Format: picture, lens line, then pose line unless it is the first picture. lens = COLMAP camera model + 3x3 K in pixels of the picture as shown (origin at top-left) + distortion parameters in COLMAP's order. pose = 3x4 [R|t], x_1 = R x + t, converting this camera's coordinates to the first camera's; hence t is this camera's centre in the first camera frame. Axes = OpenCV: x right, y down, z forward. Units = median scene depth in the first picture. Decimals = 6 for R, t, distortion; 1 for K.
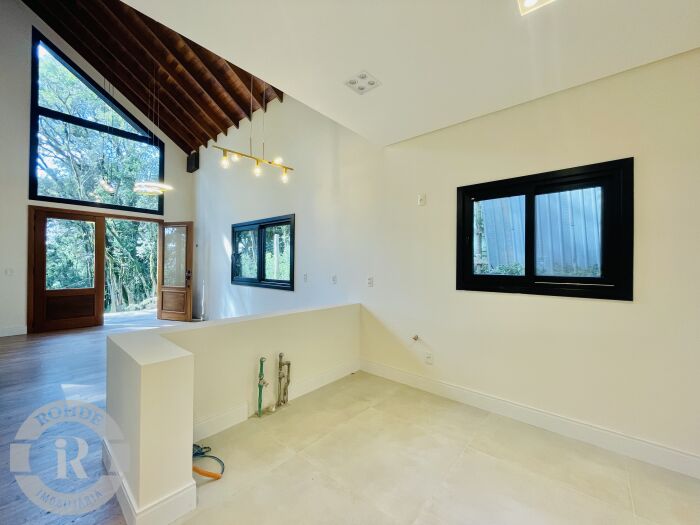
lens RADIAL K [[281.9, 0, 349.4], [0, 281.9, 262.6], [0, 0, 1]] dist [-0.003546, 0.000893]
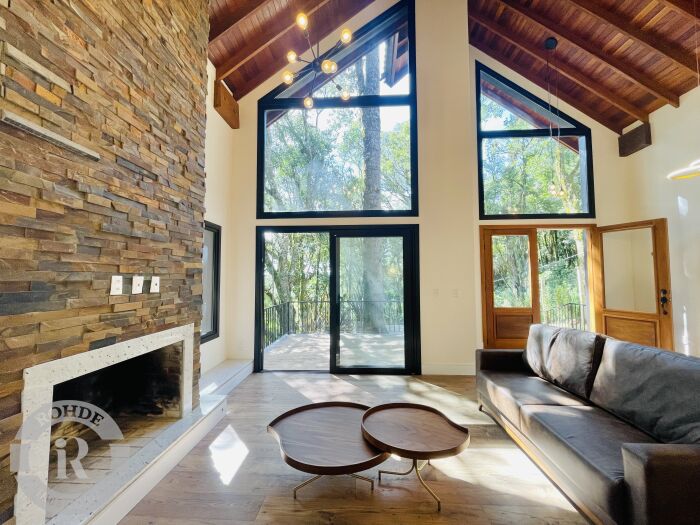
lens RADIAL K [[281.9, 0, 348.7], [0, 281.9, 262.7], [0, 0, 1]] dist [-0.003546, 0.000893]
pose [[0.614850, -0.054688, -0.786745, -0.586713], [0.013960, 0.998191, -0.058476, -0.009496], [0.788520, 0.024971, 0.614502, -0.027746]]
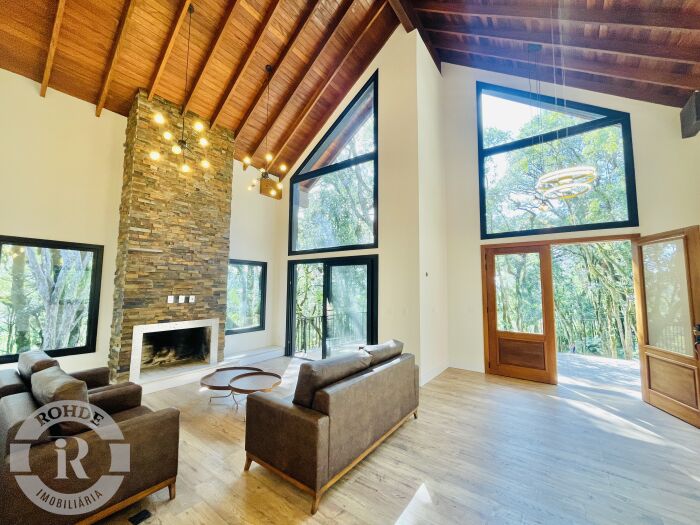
lens RADIAL K [[281.9, 0, 350.2], [0, 281.9, 262.3], [0, 0, 1]] dist [-0.003546, 0.000893]
pose [[0.077339, -0.096203, -0.992353, -0.143743], [-0.004250, 0.995293, -0.096819, -0.036285], [0.996996, 0.011706, 0.076566, 0.415169]]
